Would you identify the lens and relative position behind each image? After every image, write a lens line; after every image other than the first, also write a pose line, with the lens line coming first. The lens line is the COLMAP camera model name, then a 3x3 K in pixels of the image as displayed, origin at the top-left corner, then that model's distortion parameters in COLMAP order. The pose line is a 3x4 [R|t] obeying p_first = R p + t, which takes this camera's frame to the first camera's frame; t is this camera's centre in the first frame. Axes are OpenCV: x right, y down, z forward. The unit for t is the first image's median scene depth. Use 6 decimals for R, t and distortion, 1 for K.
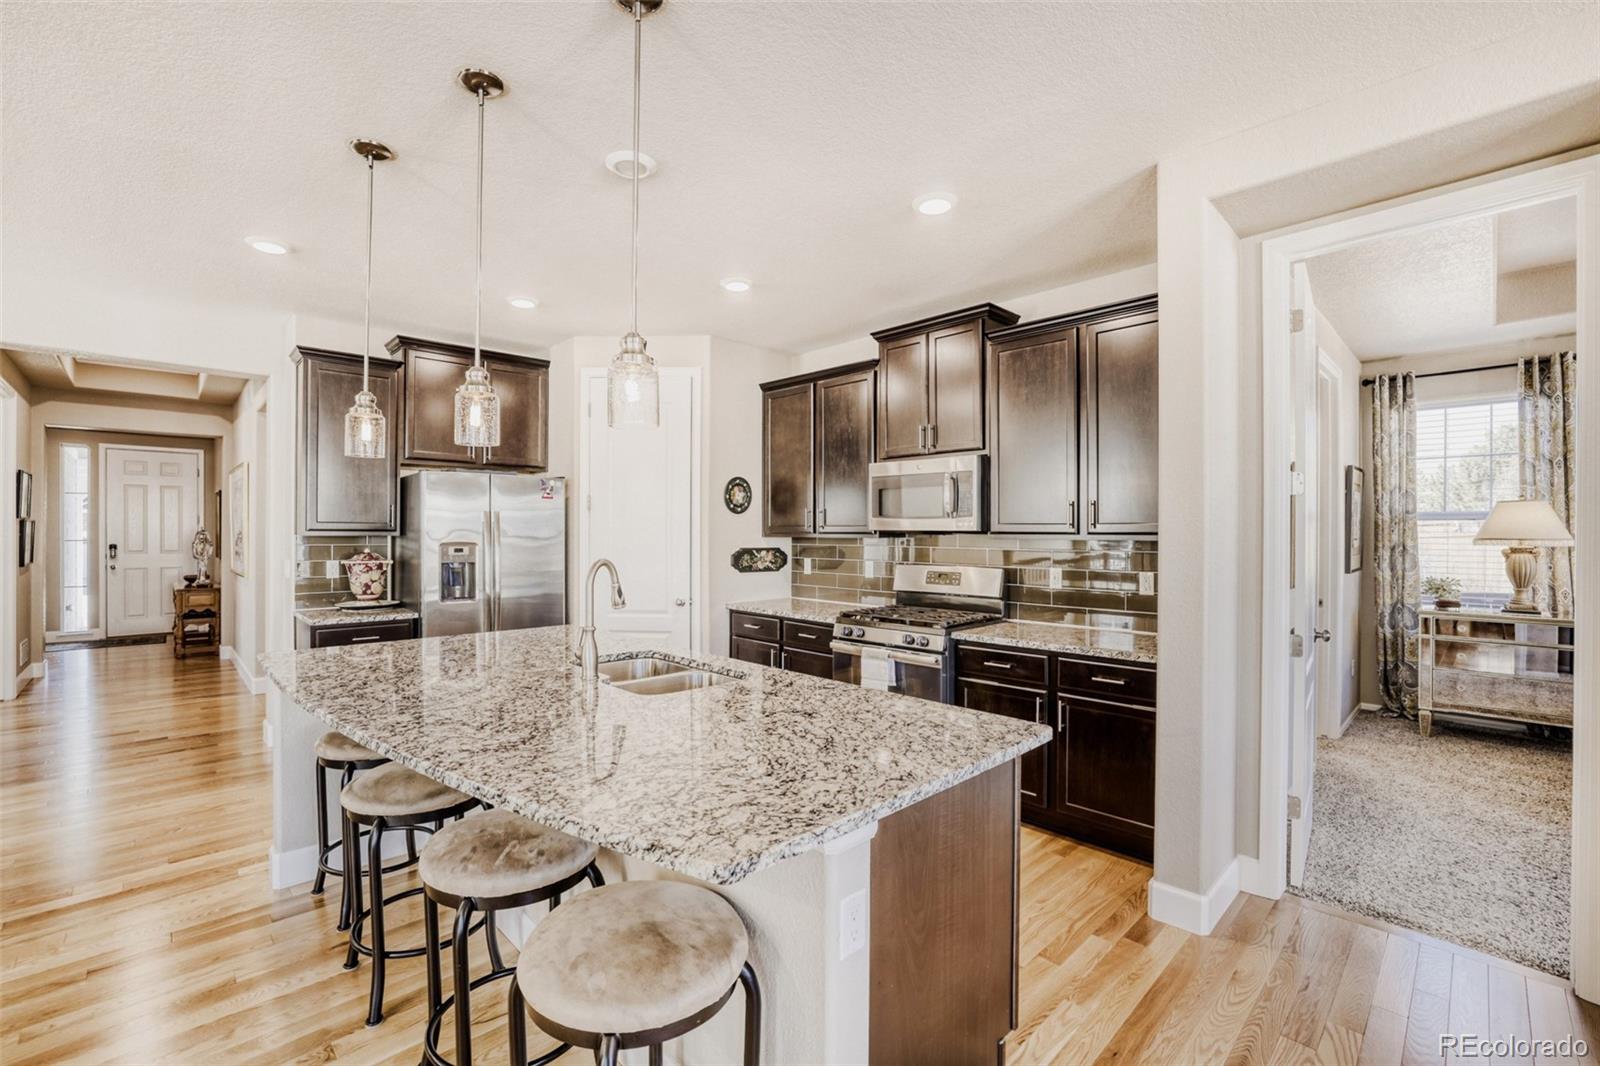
lens RADIAL K [[690.6, 0, 815.4], [0, 690.6, 526.6], [0, 0, 1]] dist [-0.033387, 0.011011]
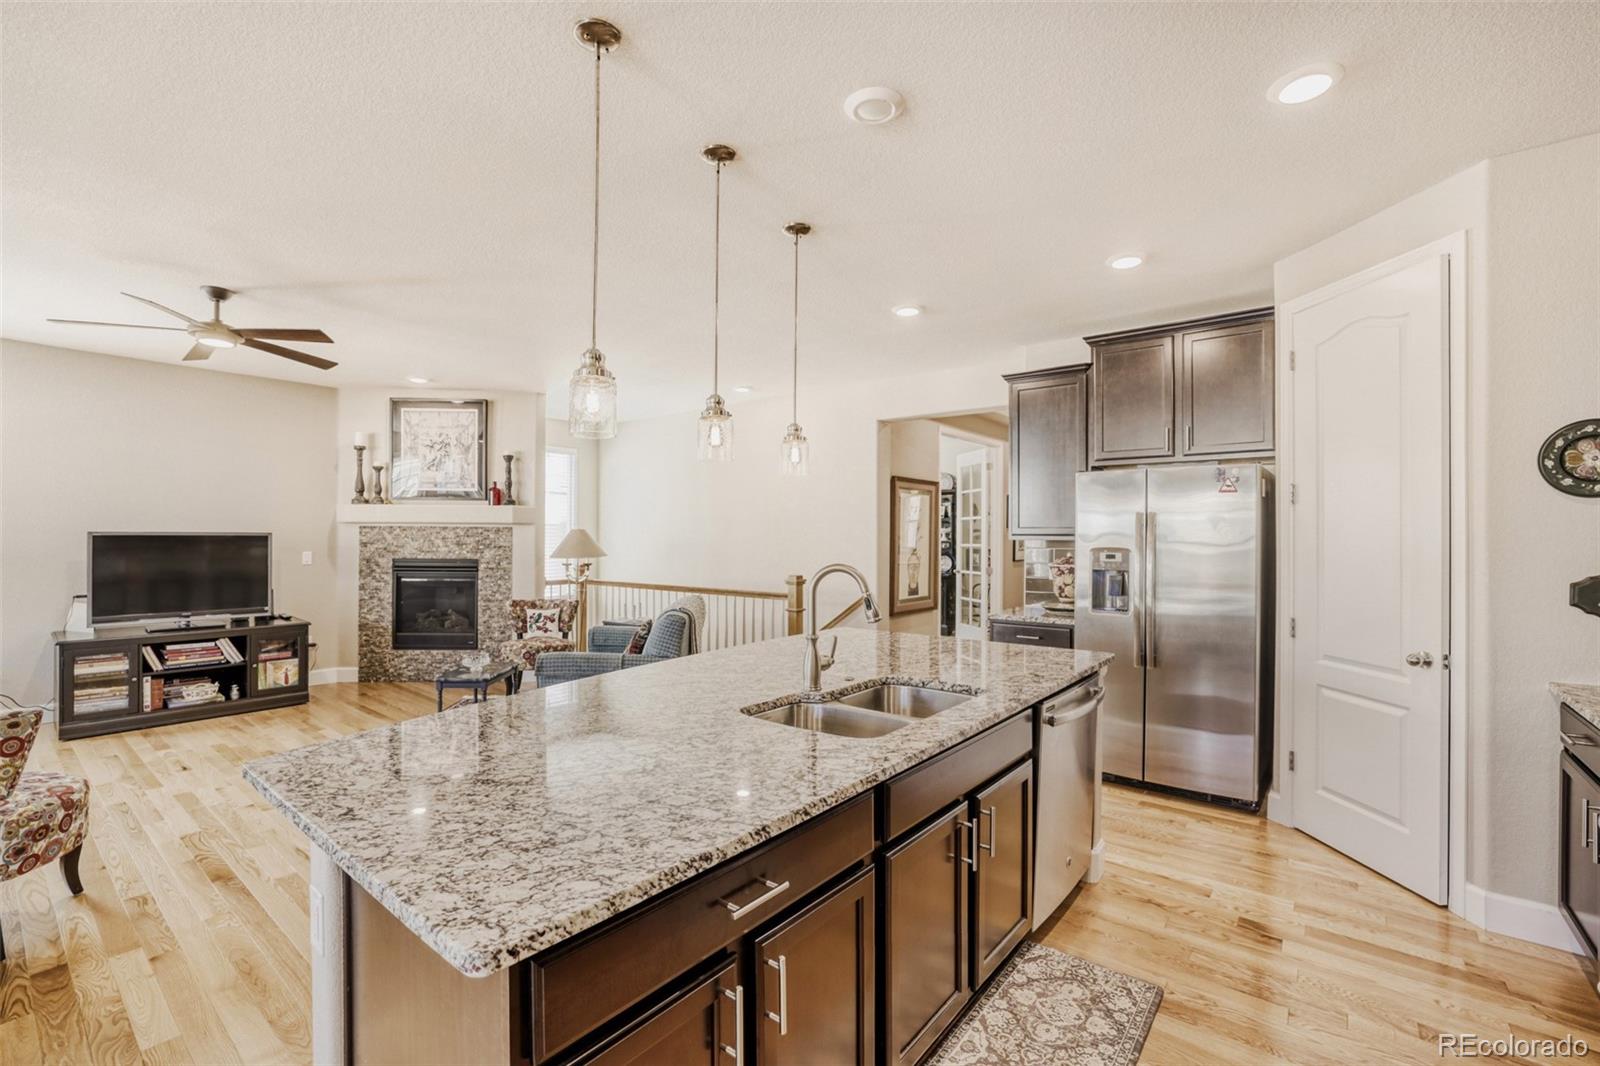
lens RADIAL K [[690.6, 0, 774.9], [0, 690.6, 536.1], [0, 0, 1]] dist [-0.033387, 0.011011]
pose [[0.089666, -0.006293, -0.995952, 0.248479], [0.007551, 0.999956, -0.005638, 0.007121], [0.995943, -0.007015, 0.089710, 0.356161]]
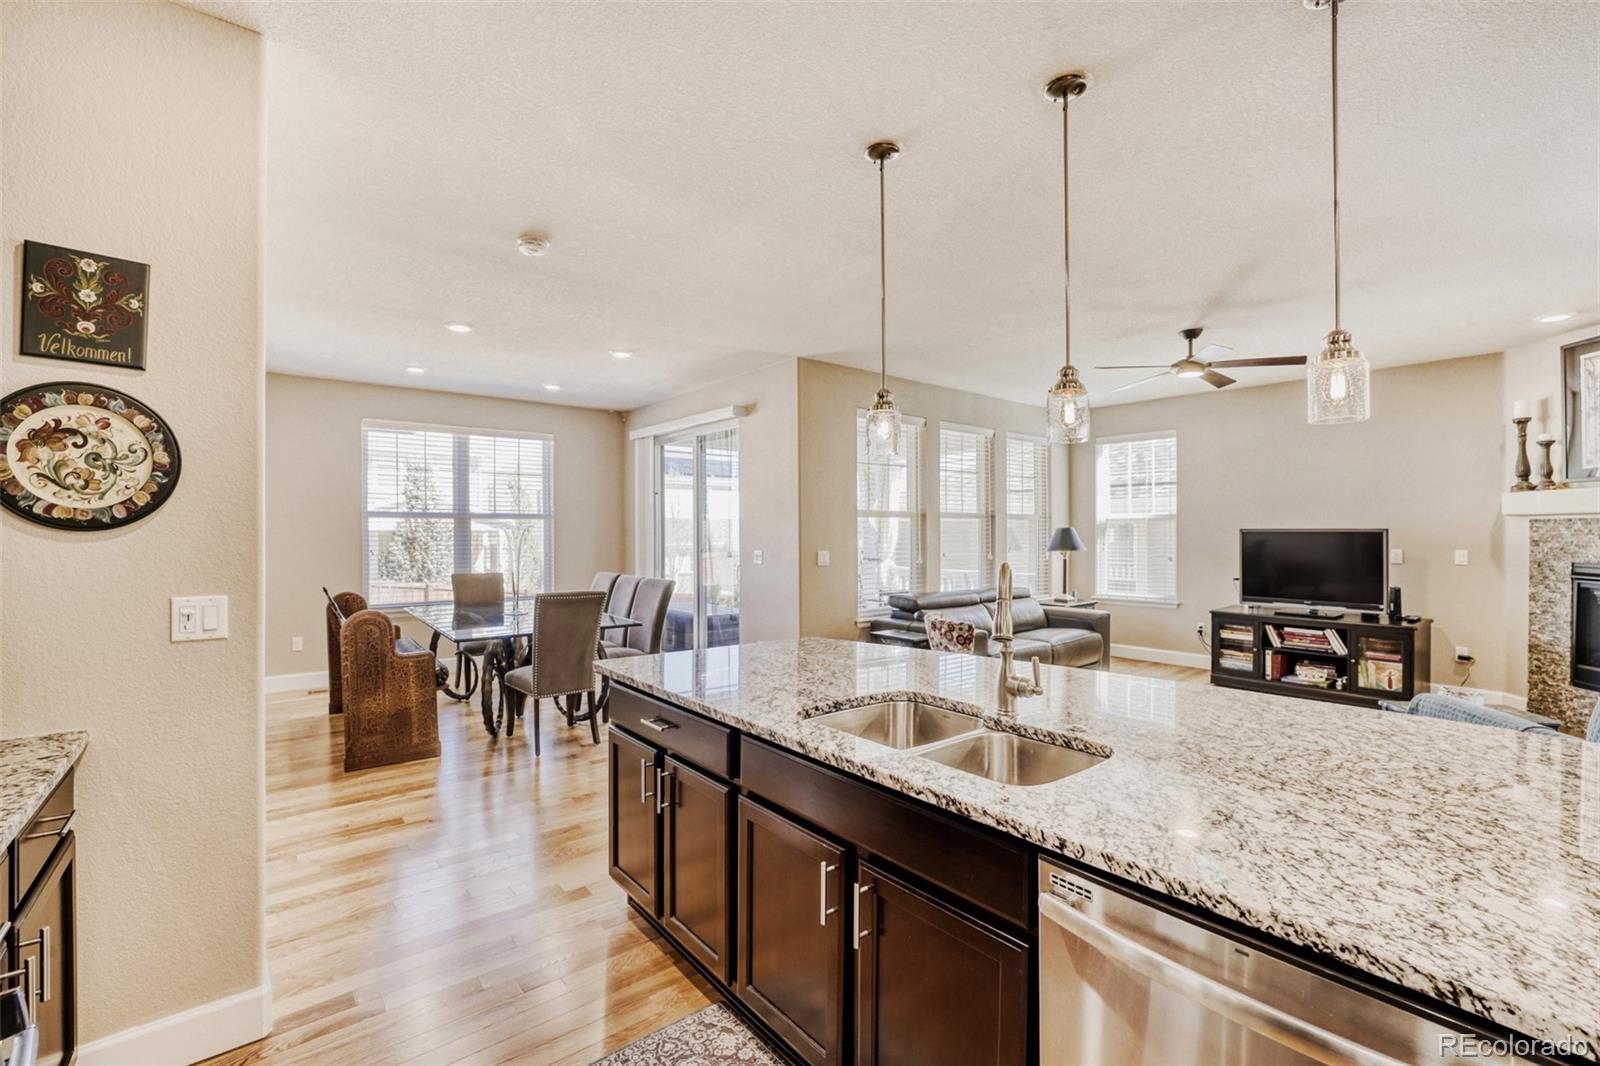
lens RADIAL K [[690.6, 0, 806.6], [0, 690.6, 535.0], [0, 0, 1]] dist [-0.033387, 0.011011]
pose [[-0.995751, -0.009406, 0.091605, -0.065475], [-0.010090, 0.999925, -0.007011, 0.014479], [-0.091532, -0.007905, -0.995771, 0.720049]]
